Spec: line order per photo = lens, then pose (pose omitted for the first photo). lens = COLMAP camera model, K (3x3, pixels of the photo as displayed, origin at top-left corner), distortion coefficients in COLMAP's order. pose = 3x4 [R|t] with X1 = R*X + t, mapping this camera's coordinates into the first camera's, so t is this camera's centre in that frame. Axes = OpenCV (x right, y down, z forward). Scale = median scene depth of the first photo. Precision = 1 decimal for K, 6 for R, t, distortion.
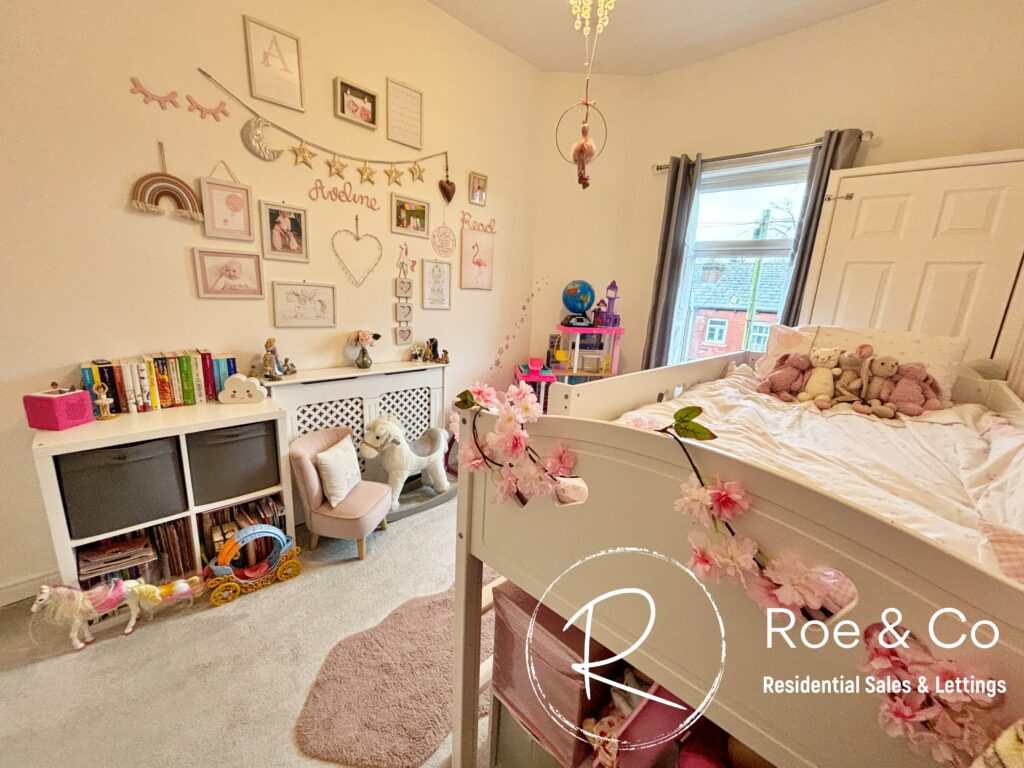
lens RADIAL K [[408.5, 0, 512.4], [0, 408.5, 383.5], [0, 0, 1]] dist [-0.007697, 0.001146]
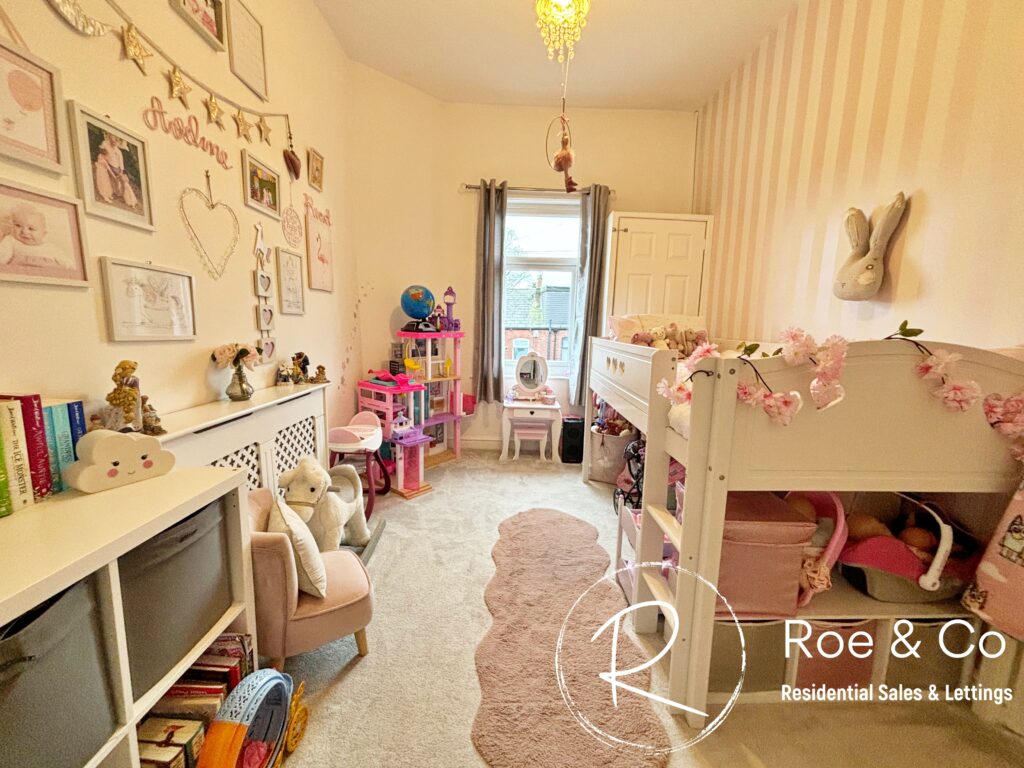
lens RADIAL K [[408.5, 0, 504.7], [0, 408.5, 383.2], [0, 0, 1]] dist [-0.007697, 0.001146]
pose [[0.711406, -0.136148, 0.689467, -0.538015], [0.172659, 0.984846, 0.016324, -0.002362], [-0.681242, 0.107429, 0.724133, 0.236080]]
